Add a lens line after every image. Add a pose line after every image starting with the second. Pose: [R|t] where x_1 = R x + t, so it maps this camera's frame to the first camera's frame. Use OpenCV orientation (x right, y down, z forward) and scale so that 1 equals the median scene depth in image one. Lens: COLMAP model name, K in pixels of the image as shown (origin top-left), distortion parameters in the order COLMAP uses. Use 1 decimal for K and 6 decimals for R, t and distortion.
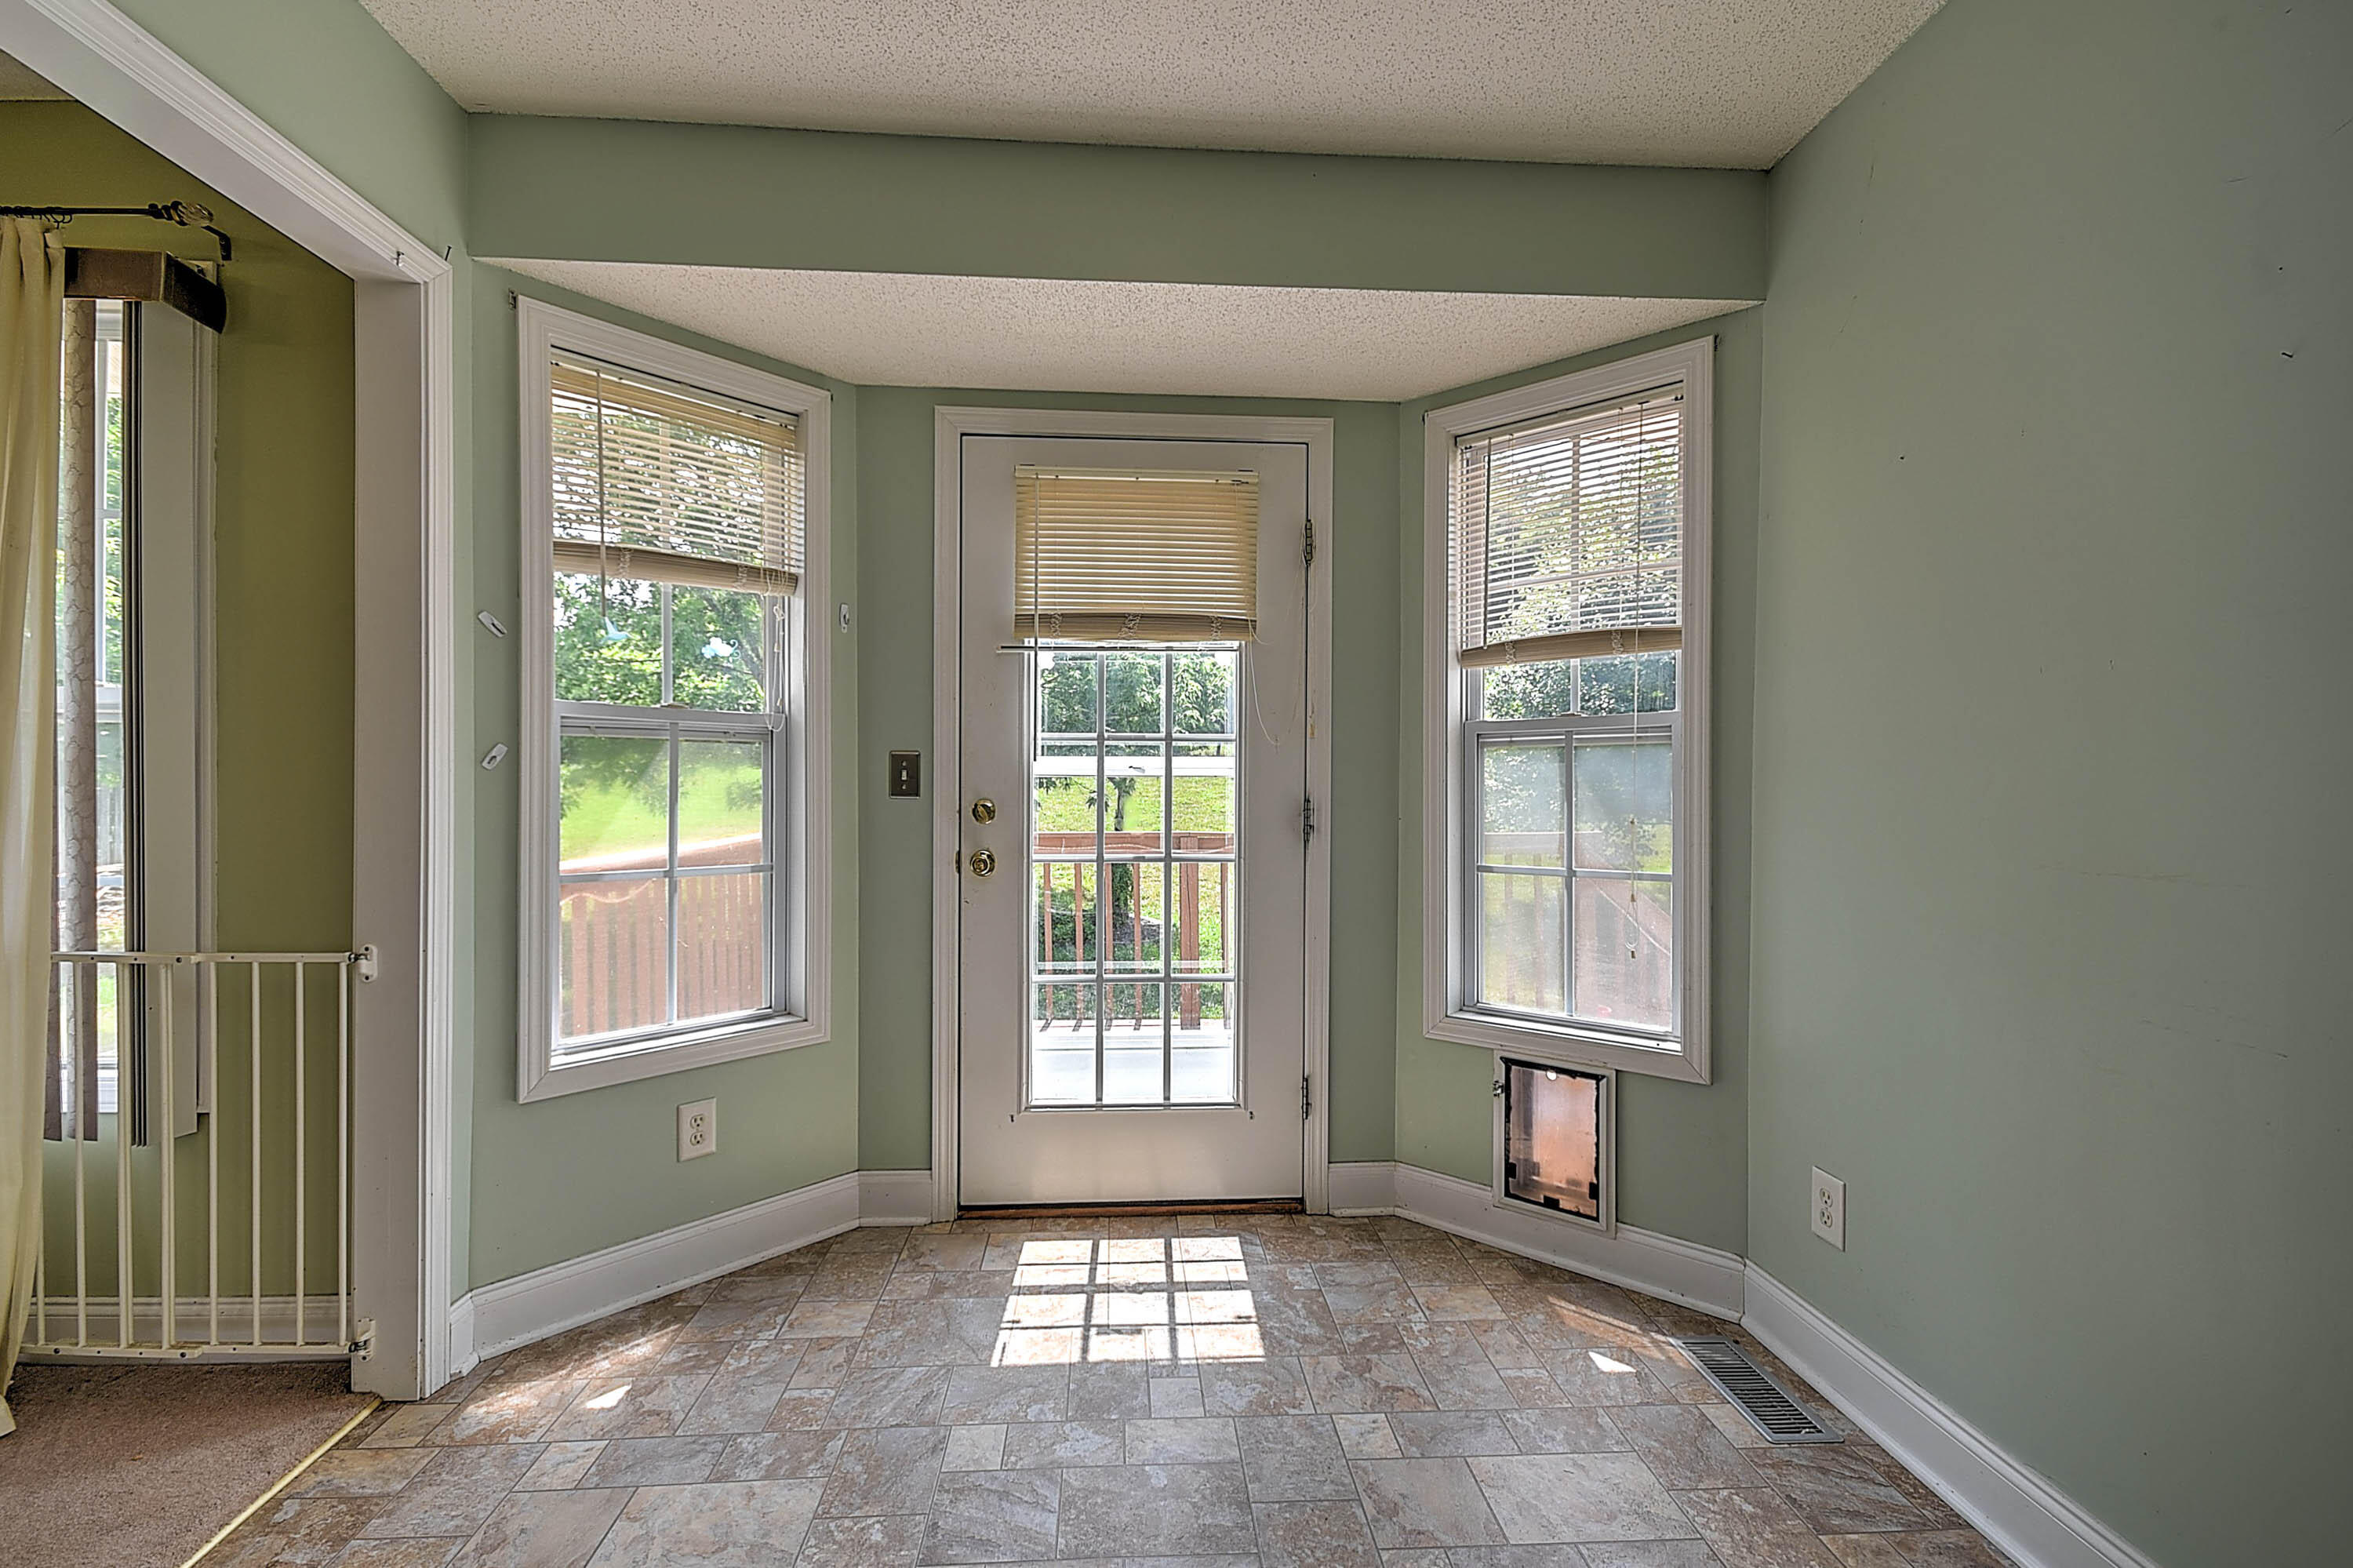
lens RADIAL K [[1035.1, 0, 1183.0], [0, 1035.1, 788.8], [0, 0, 1]] dist [0.002606, 0.000178]
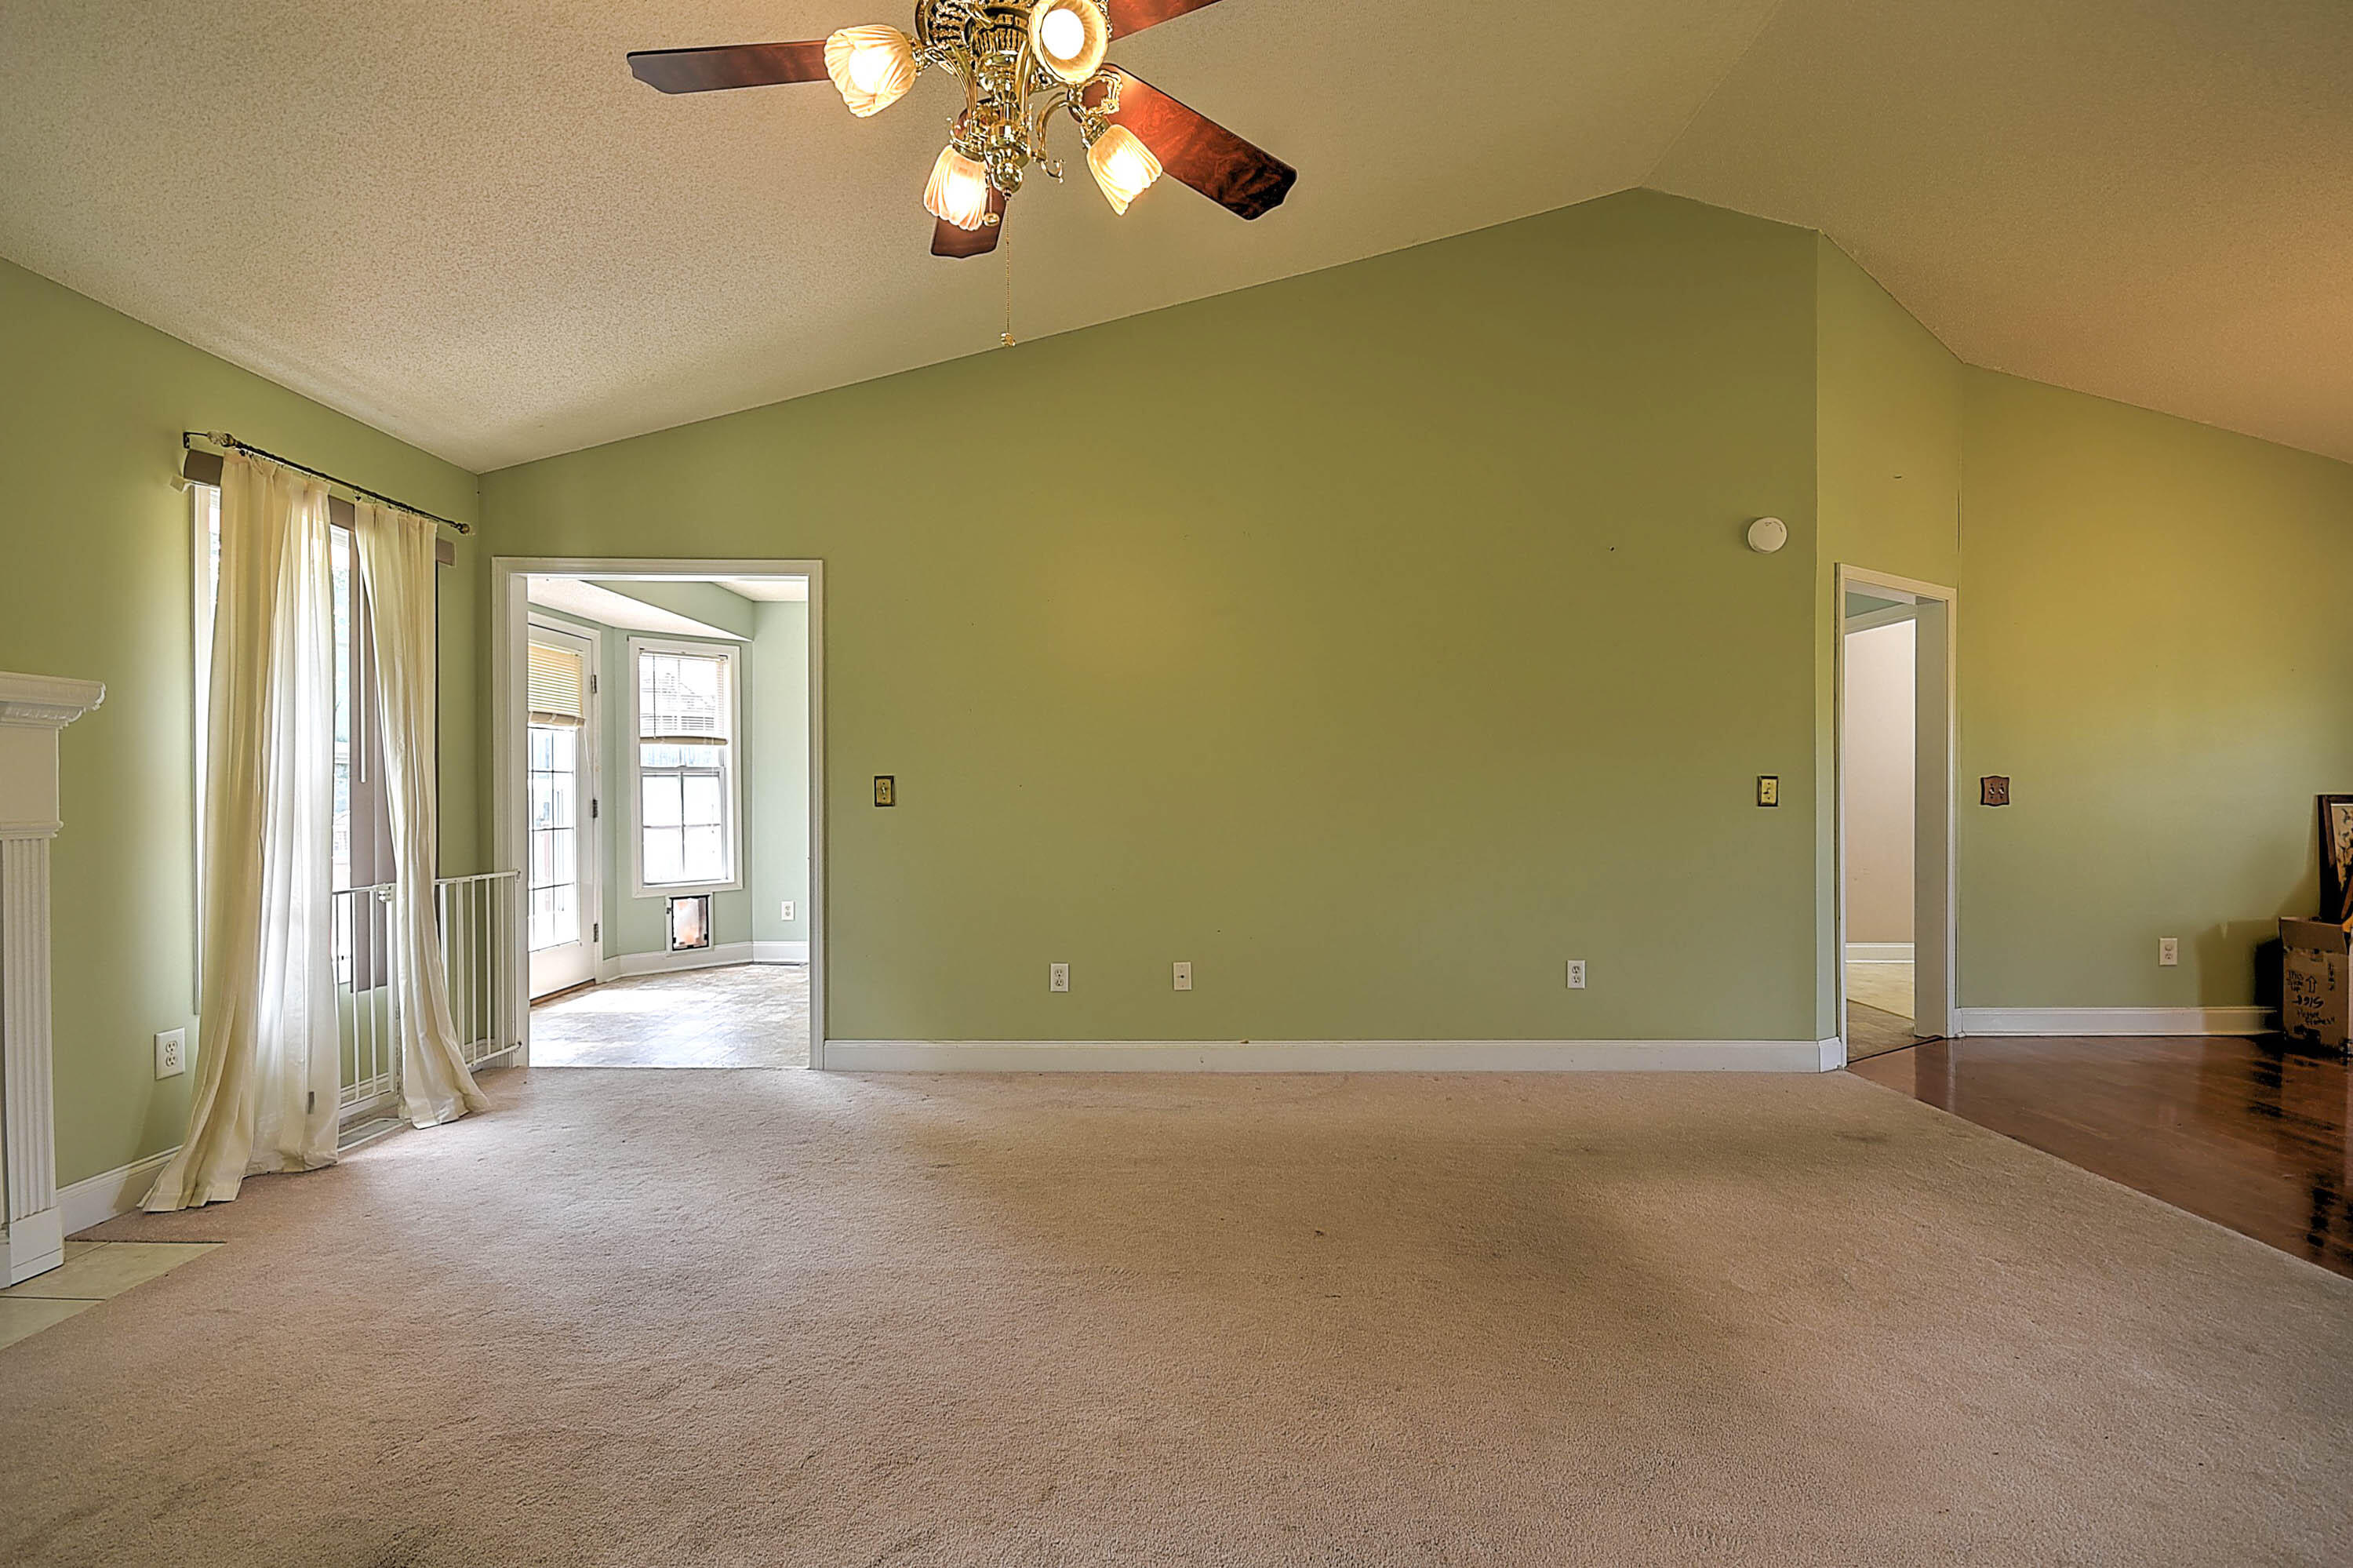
lens RADIAL K [[1035.1, 0, 1183.0], [0, 1035.1, 788.8], [0, 0, 1]] dist [0.002606, 0.000178]
pose [[0.043700, -0.000702, 0.999044, -2.311588], [0.009192, 0.999958, 0.000300, -0.000310], [-0.999002, 0.009170, 0.043704, -0.413069]]
